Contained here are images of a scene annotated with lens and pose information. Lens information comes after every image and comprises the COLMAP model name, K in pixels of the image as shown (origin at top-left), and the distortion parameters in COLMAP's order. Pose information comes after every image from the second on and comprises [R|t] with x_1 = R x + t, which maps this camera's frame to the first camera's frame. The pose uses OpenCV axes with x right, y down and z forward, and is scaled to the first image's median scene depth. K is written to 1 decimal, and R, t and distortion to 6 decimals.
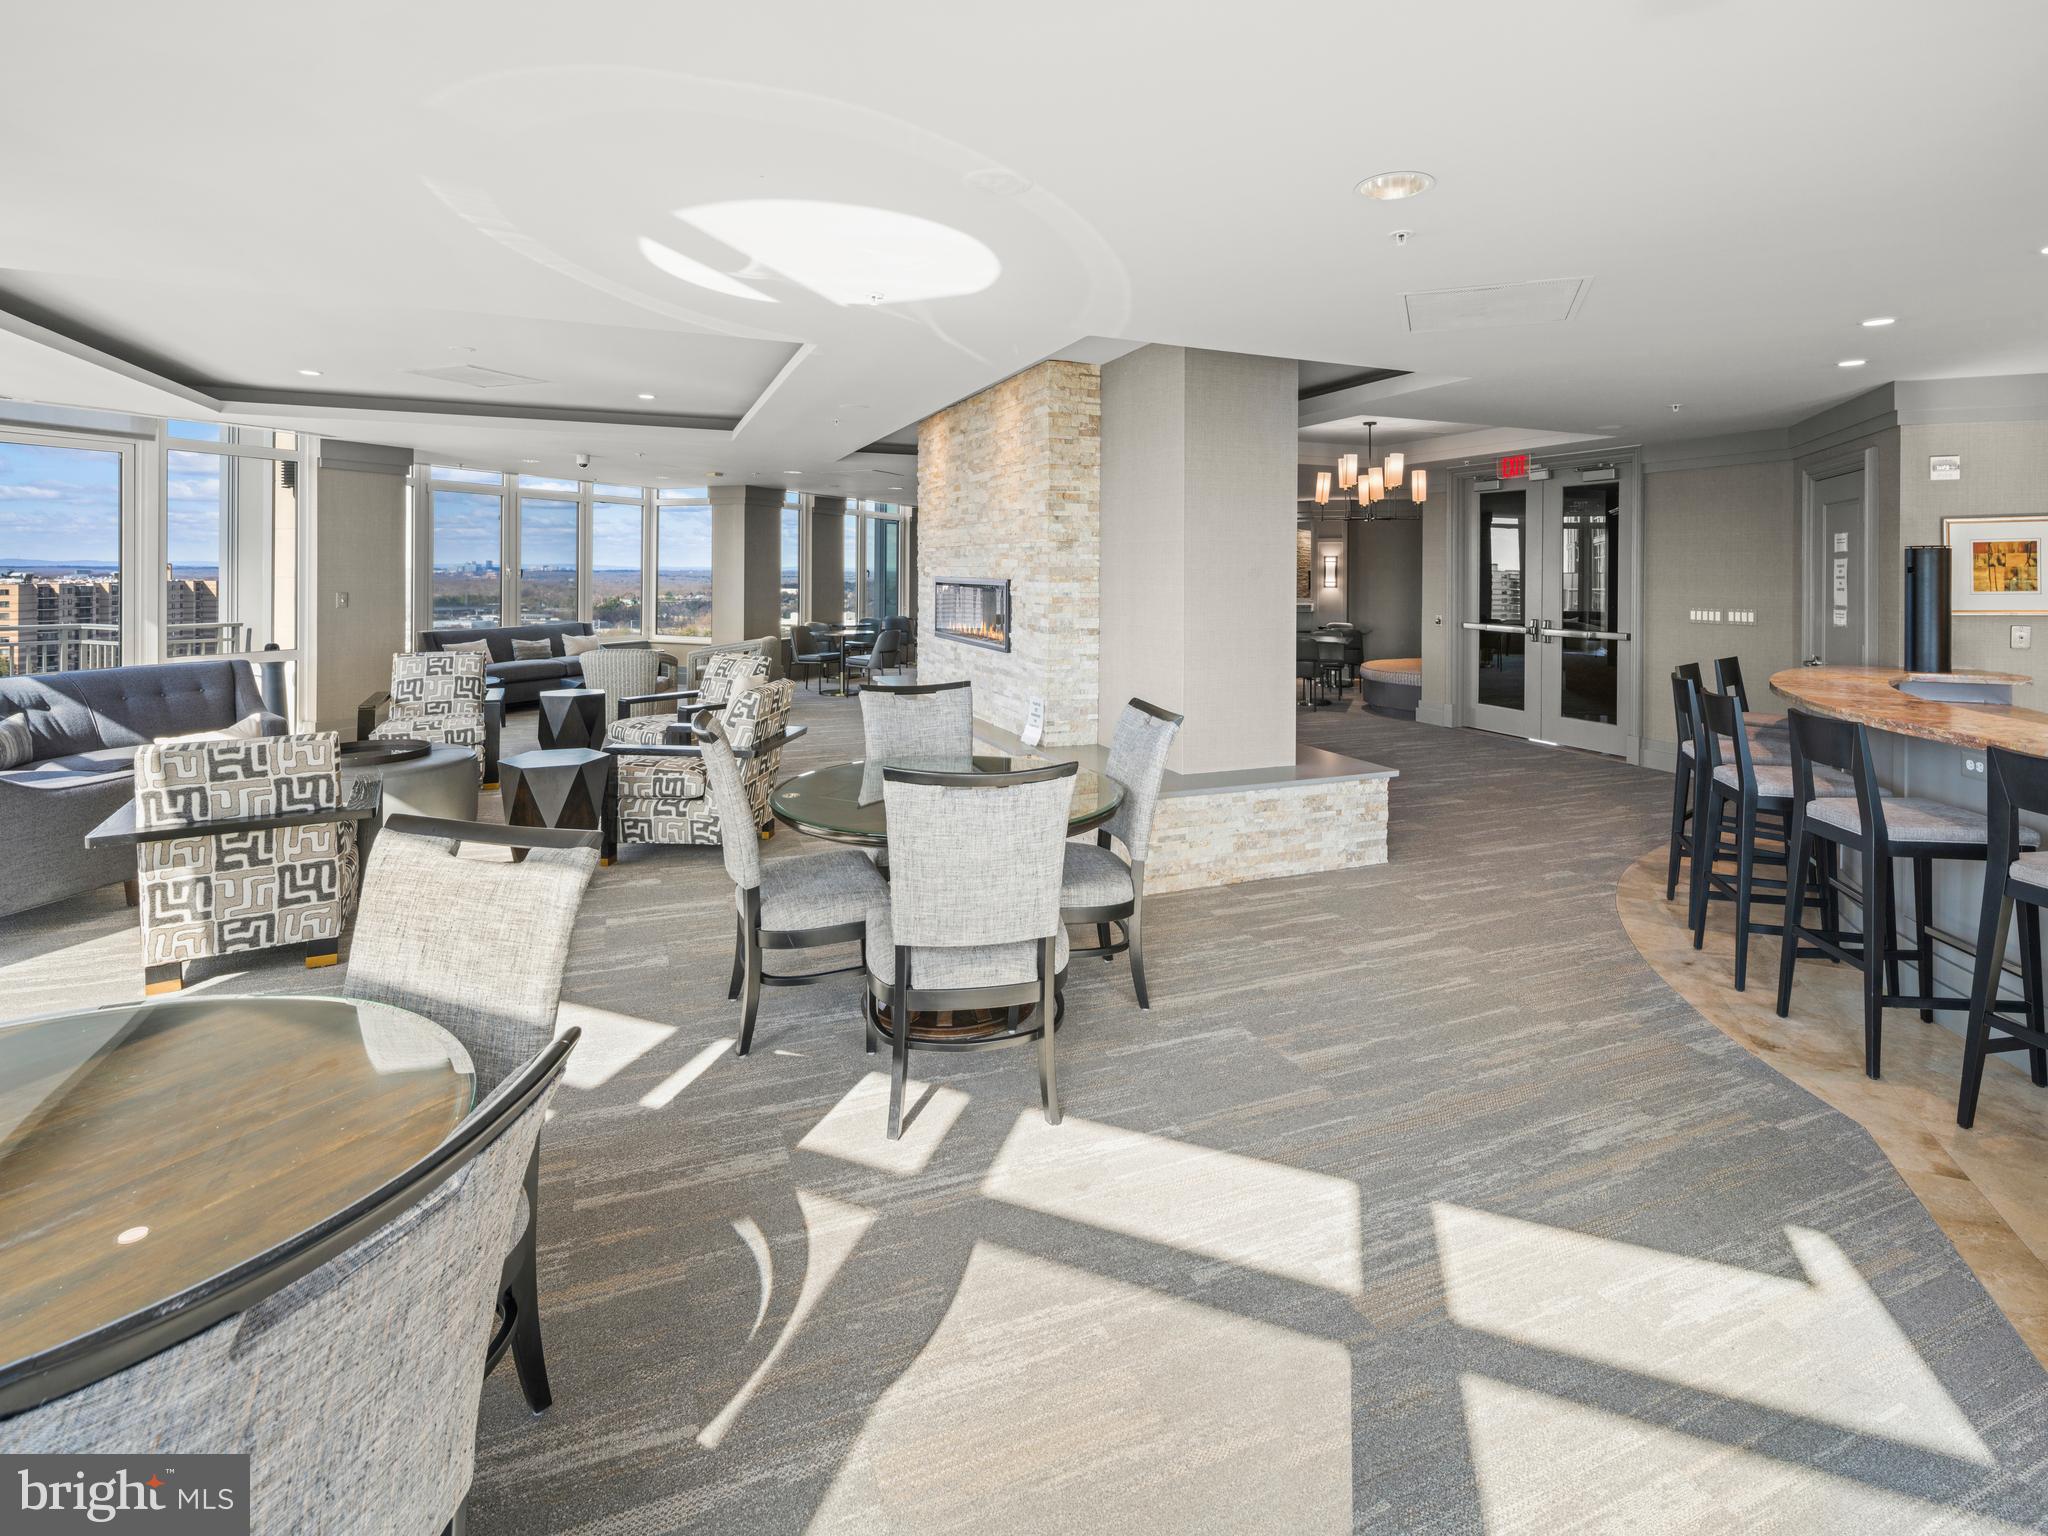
lens RADIAL K [[977.8, 0, 1038.9], [0, 977.8, 571.4], [0, 0, 1]] dist [-0.000385, -0.001948]
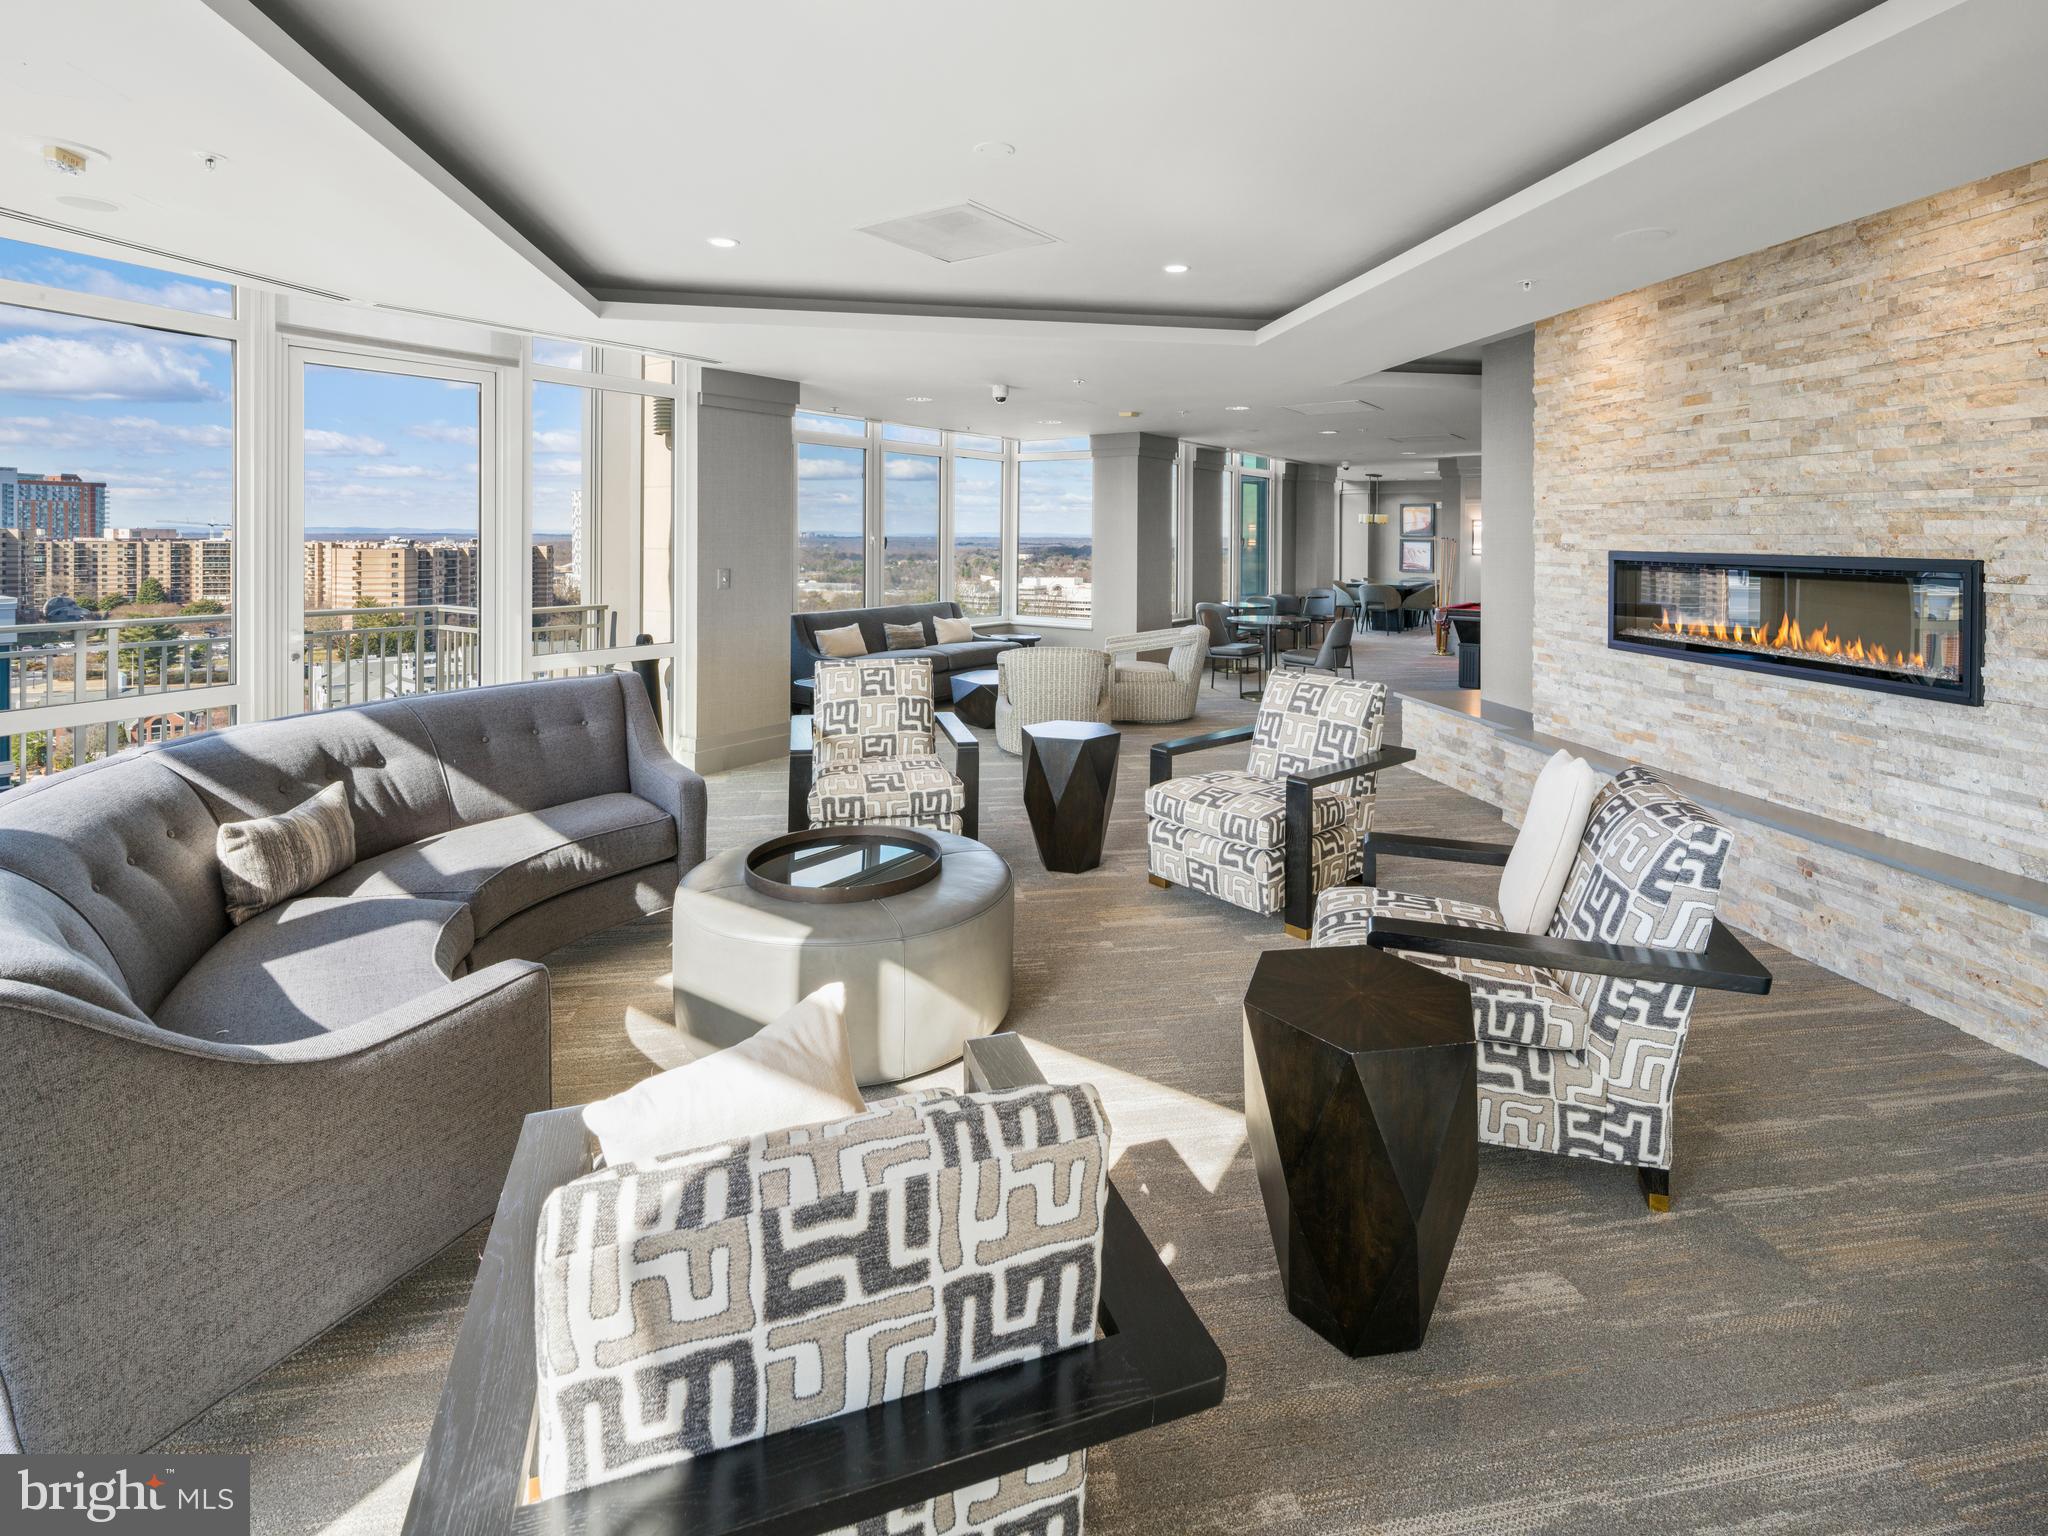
lens RADIAL K [[983.7, 0, 1050.9], [0, 983.7, 535.4], [0, 0, 1]] dist [-0.001419, 0.000060]
pose [[0.974459, -0.000490, -0.224564, -0.454255], [-0.000022, 0.999997, -0.002279, -0.004194], [0.224565, 0.002226, 0.974457, 0.479254]]
